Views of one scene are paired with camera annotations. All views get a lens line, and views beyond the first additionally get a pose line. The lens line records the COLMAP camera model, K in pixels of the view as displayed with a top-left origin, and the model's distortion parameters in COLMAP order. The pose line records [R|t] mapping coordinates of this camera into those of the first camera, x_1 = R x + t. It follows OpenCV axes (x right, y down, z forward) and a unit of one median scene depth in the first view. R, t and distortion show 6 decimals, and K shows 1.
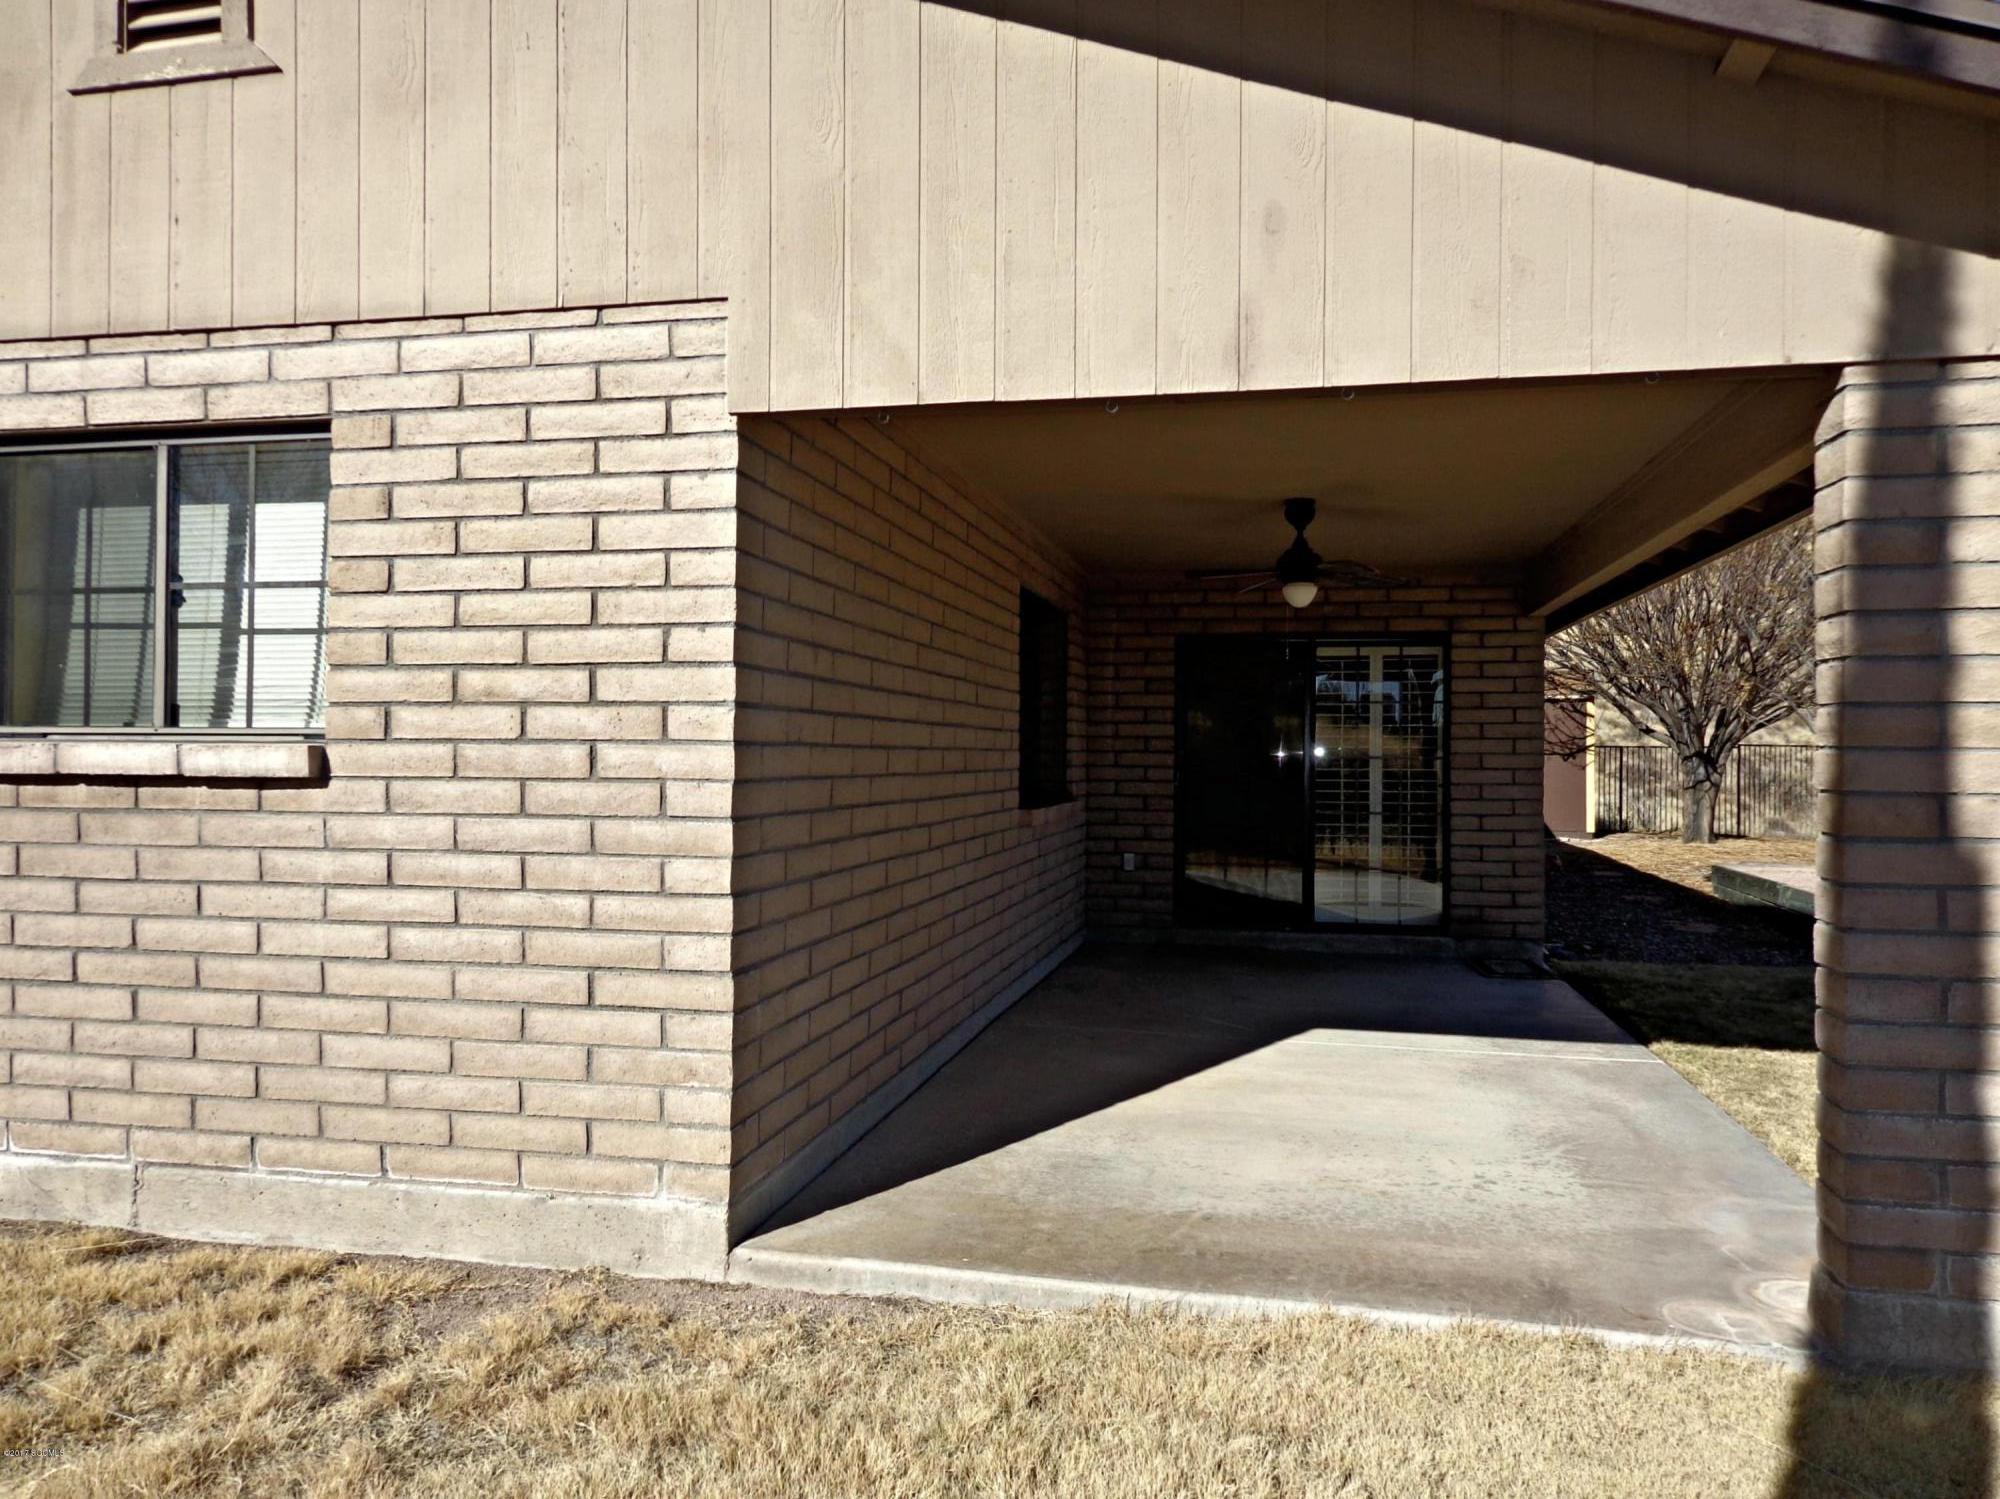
lens RADIAL K [[1413.7, 0, 1000.7], [0, 1413.7, 749.4], [0, 0, 1]] dist [-0.000614, 0.002380]
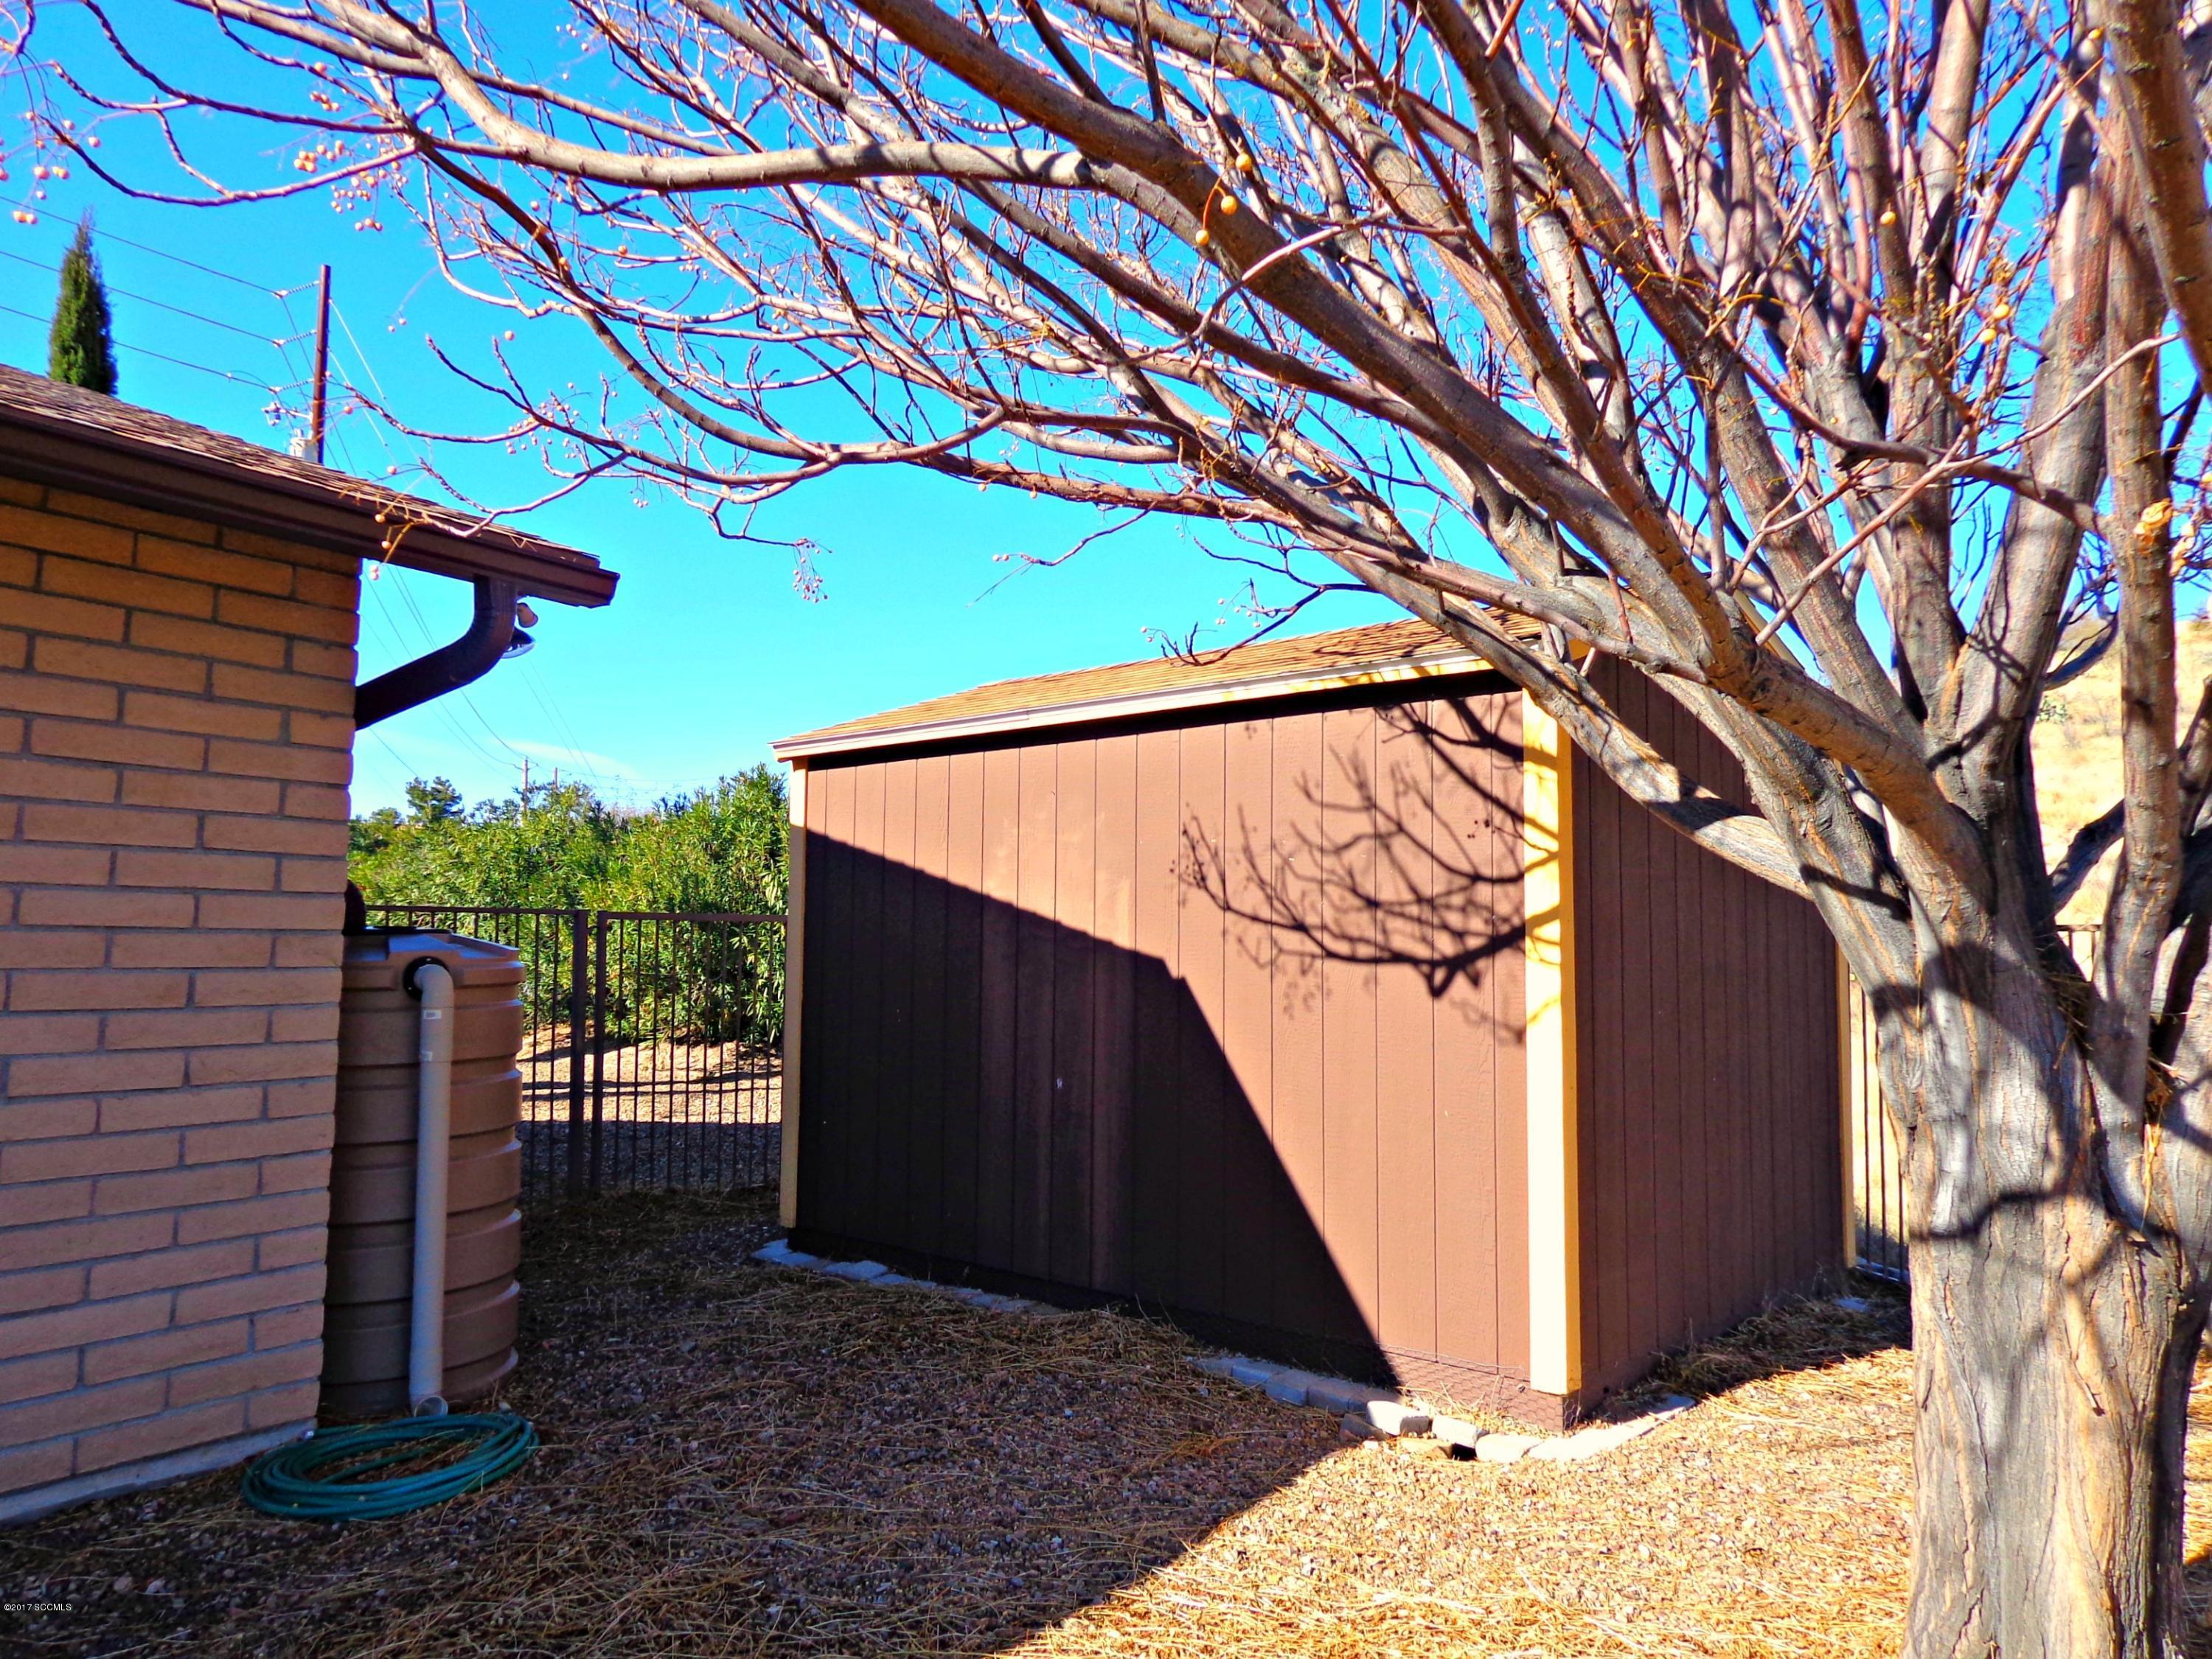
lens RADIAL K [[1563.5, 0, 1105.9], [0, 1563.5, 832.7], [0, 0, 1]] dist [-0.000614, 0.002380]
pose [[0.941619, -0.017596, -0.336219, 0.431362], [-0.007160, 0.997361, -0.072248, 0.001676], [0.336603, 0.070437, 0.939009, 0.781375]]
